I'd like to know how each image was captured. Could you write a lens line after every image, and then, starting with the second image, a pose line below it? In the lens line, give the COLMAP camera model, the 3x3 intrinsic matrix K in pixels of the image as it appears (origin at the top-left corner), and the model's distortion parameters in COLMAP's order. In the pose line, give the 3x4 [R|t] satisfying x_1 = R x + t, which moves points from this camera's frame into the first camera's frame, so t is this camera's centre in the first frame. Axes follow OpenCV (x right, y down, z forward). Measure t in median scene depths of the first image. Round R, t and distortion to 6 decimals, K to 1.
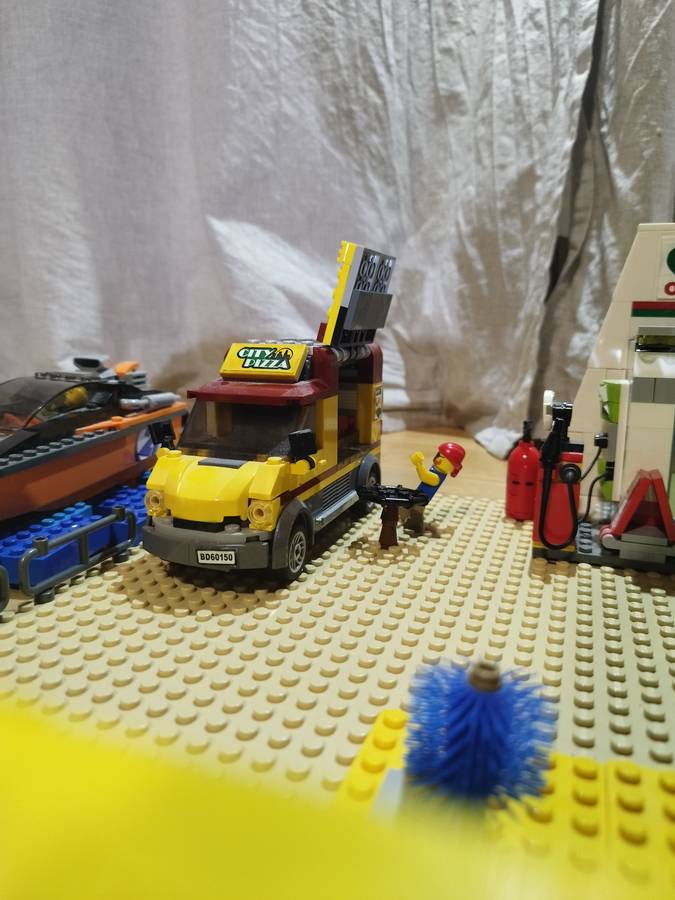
lens RADIAL K [[676.6, 0, 337.5], [0, 676.6, 450.0], [0, 0, 1]] dist [0.002834, 0.000073]
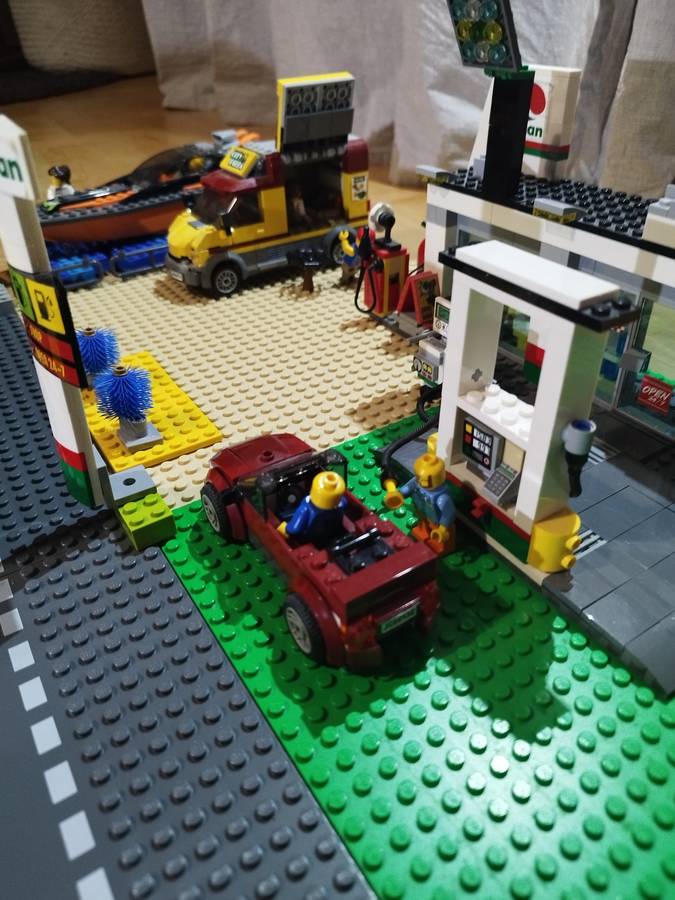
lens RADIAL K [[676.6, 0, 337.5], [0, 676.6, 450.0], [0, 0, 1]] dist [0.002834, 0.000073]
pose [[0.760371, 0.328185, -0.560473, 1.424907], [-0.070361, 0.899489, 0.431240, -0.265271], [0.645666, -0.288467, 0.707037, -0.243090]]
